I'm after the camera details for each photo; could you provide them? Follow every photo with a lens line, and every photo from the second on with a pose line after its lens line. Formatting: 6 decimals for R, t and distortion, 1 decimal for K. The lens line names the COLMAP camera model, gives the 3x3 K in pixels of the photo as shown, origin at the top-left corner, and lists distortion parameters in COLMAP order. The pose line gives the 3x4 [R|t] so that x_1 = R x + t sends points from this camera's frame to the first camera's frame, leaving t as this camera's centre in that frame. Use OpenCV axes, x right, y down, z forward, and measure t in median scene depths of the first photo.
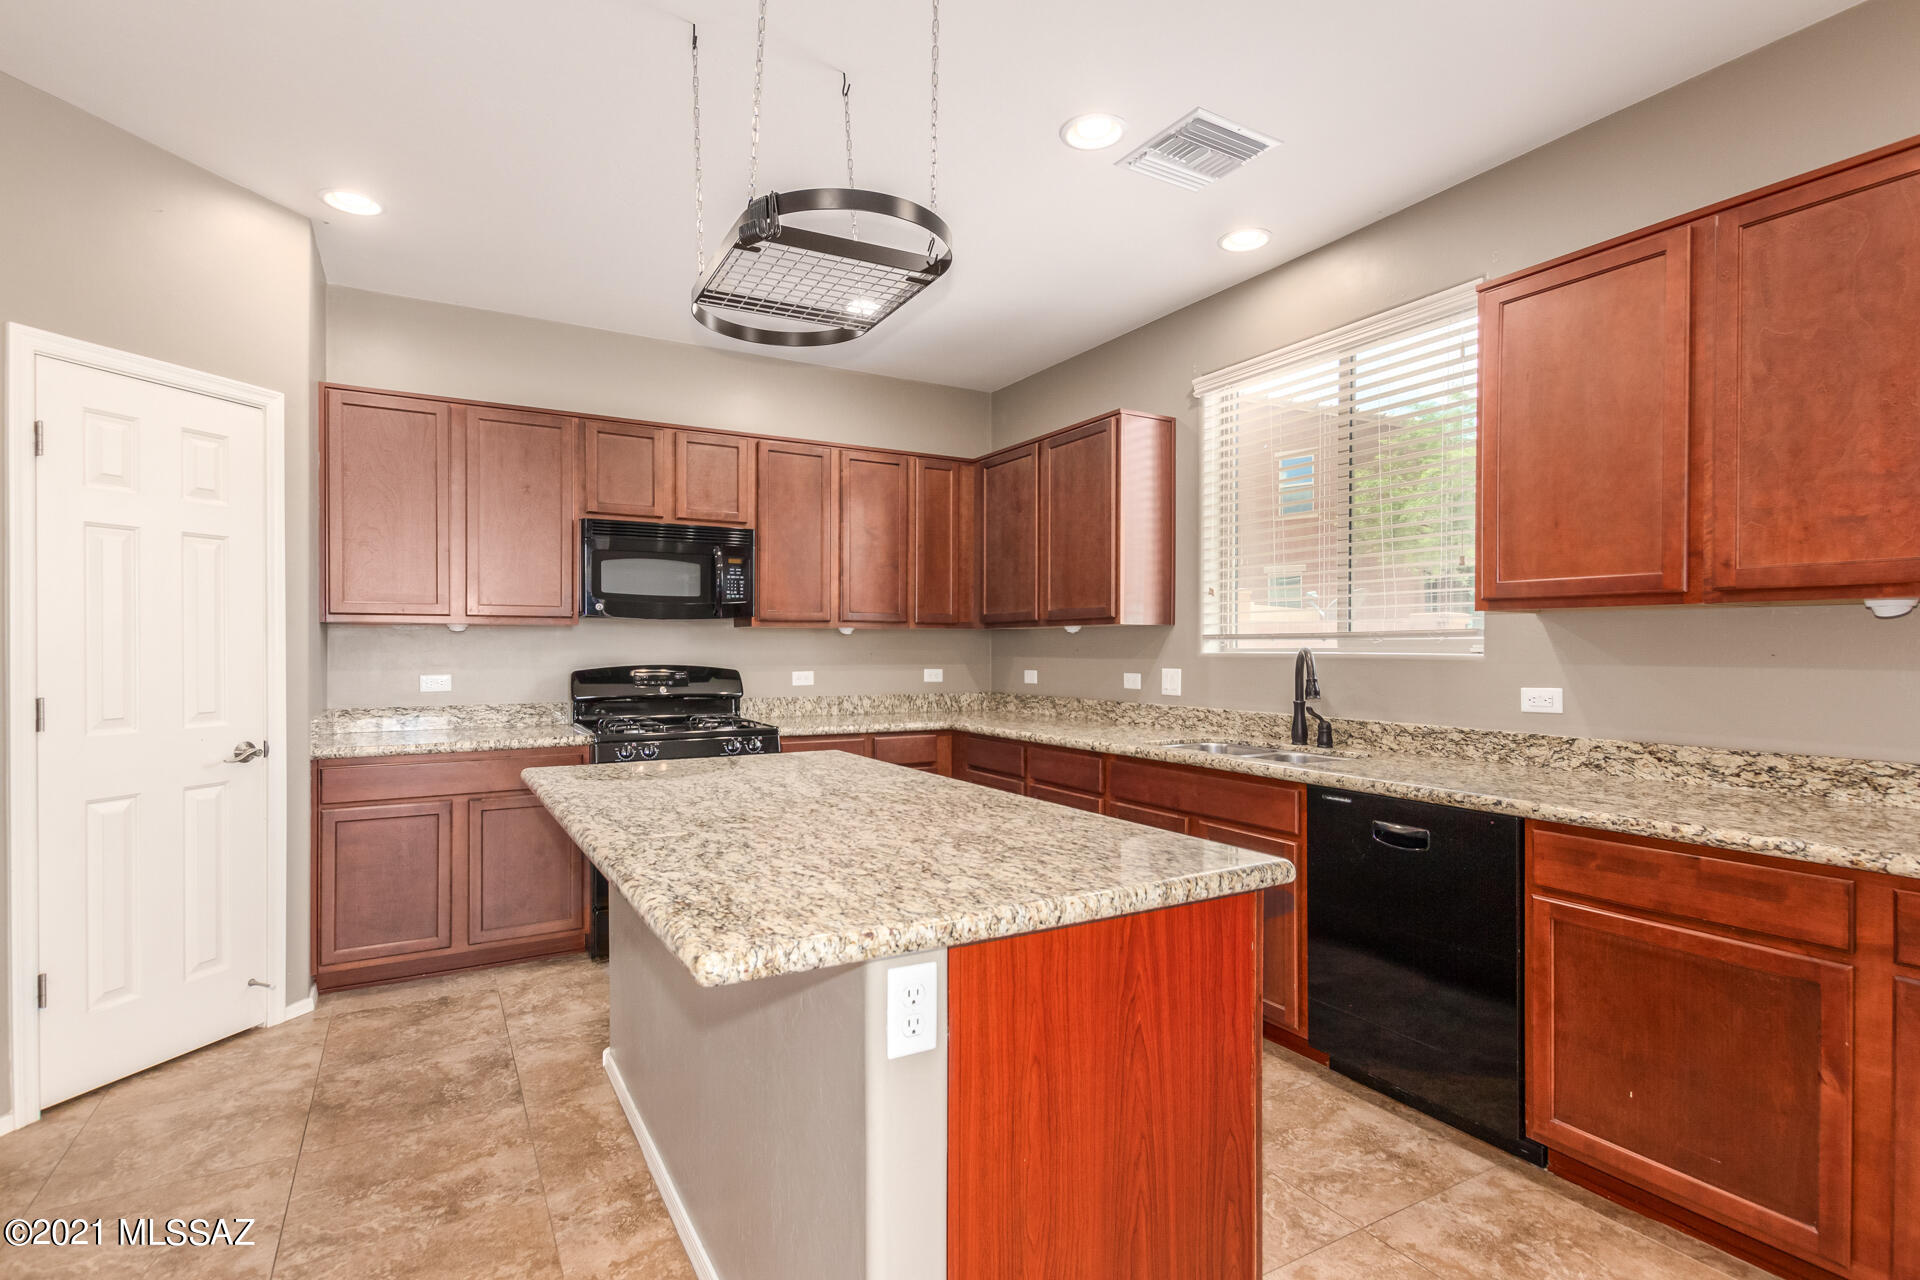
lens RADIAL K [[934.3, 0, 933.4], [0, 934.3, 660.8], [0, 0, 1]] dist [0.000923, -0.000930]
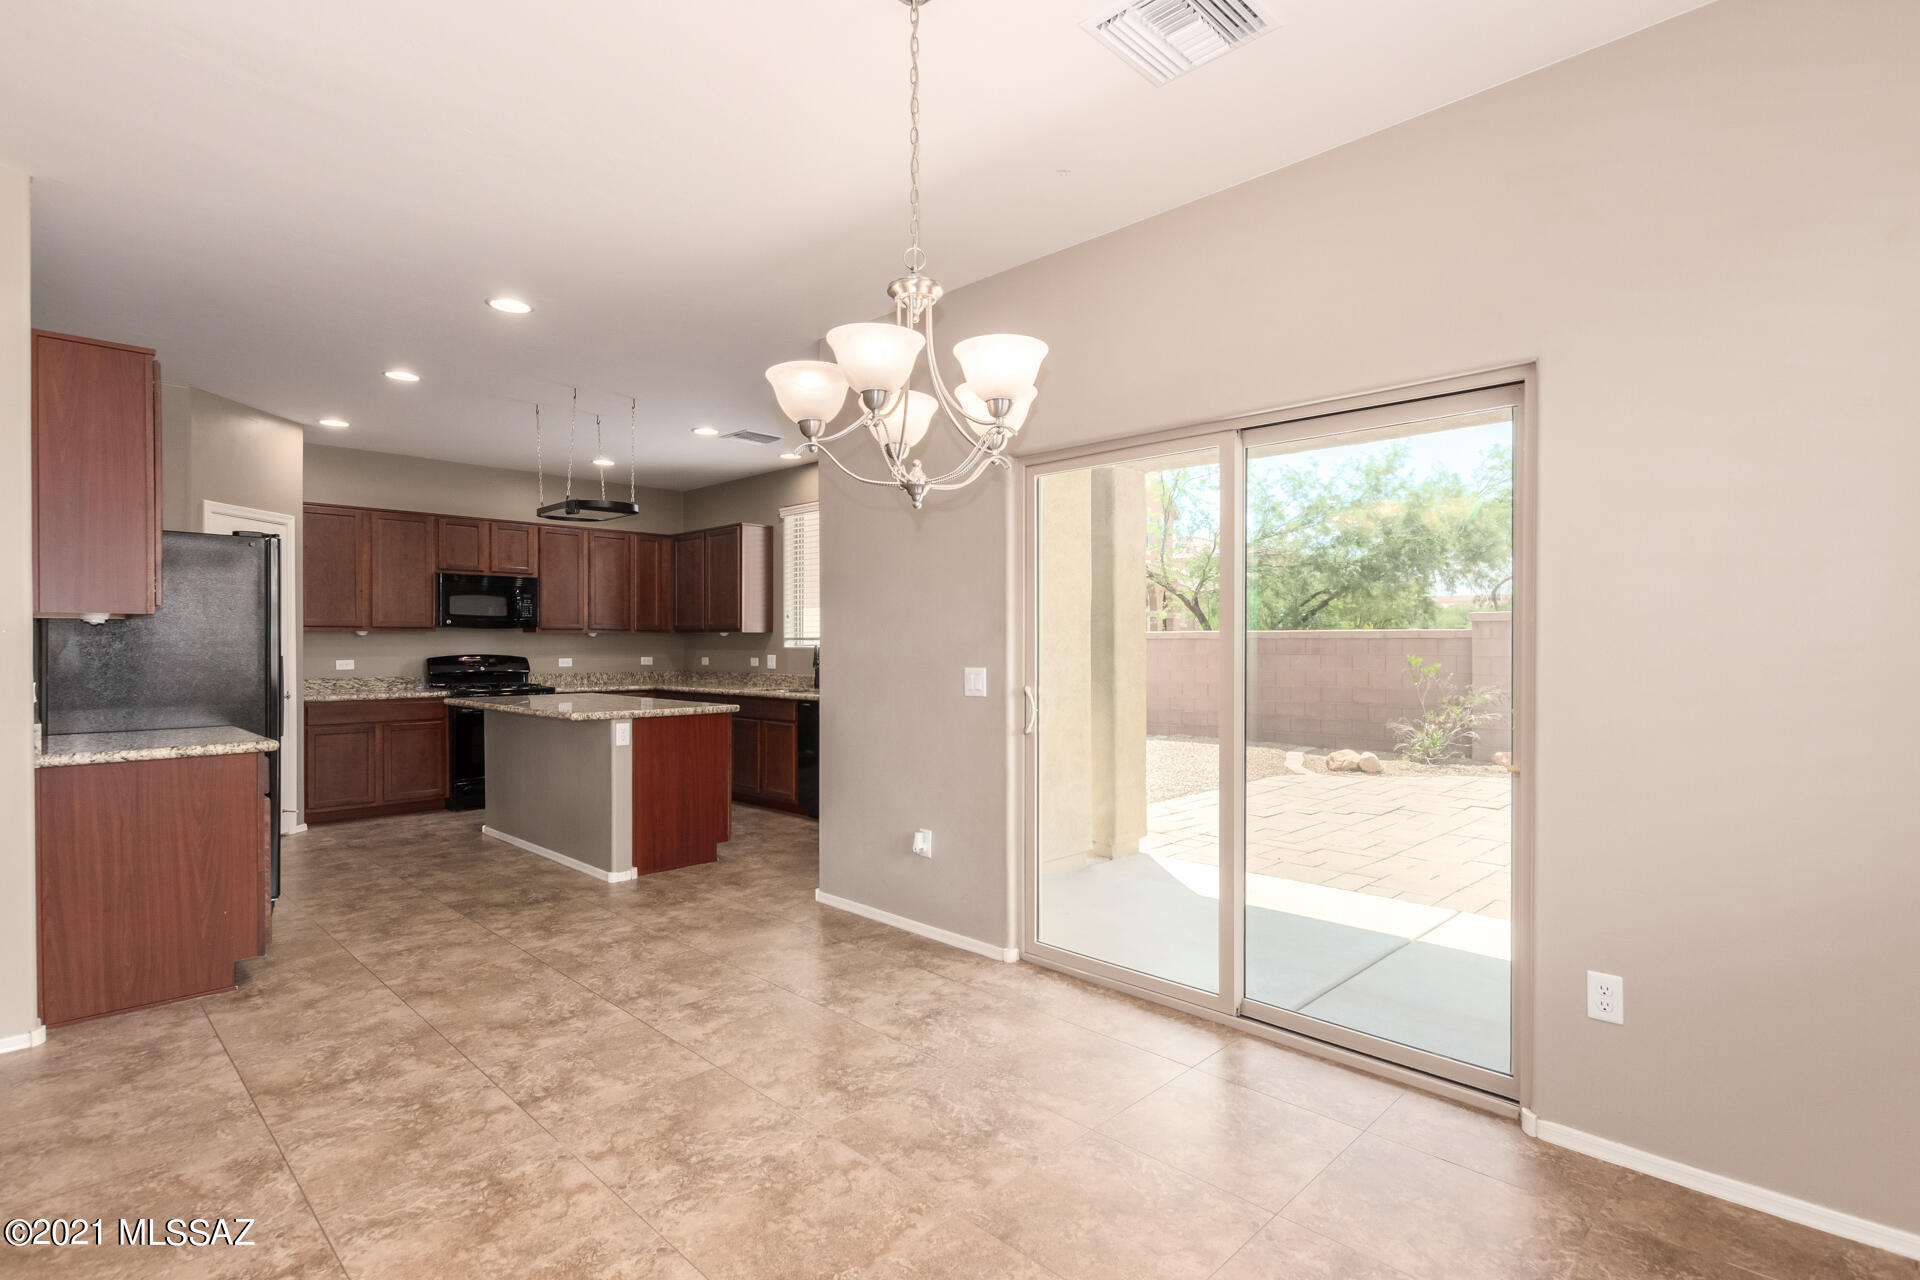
lens RADIAL K [[970.1, 0, 955.5], [0, 970.1, 650.2], [0, 0, 1]] dist [-0.001651, -0.000574]
pose [[0.960071, -0.002907, 0.279740, 0.052130], [0.005039, 0.999963, -0.006901, 0.013055], [-0.279710, 0.008035, 0.960051, -0.958419]]
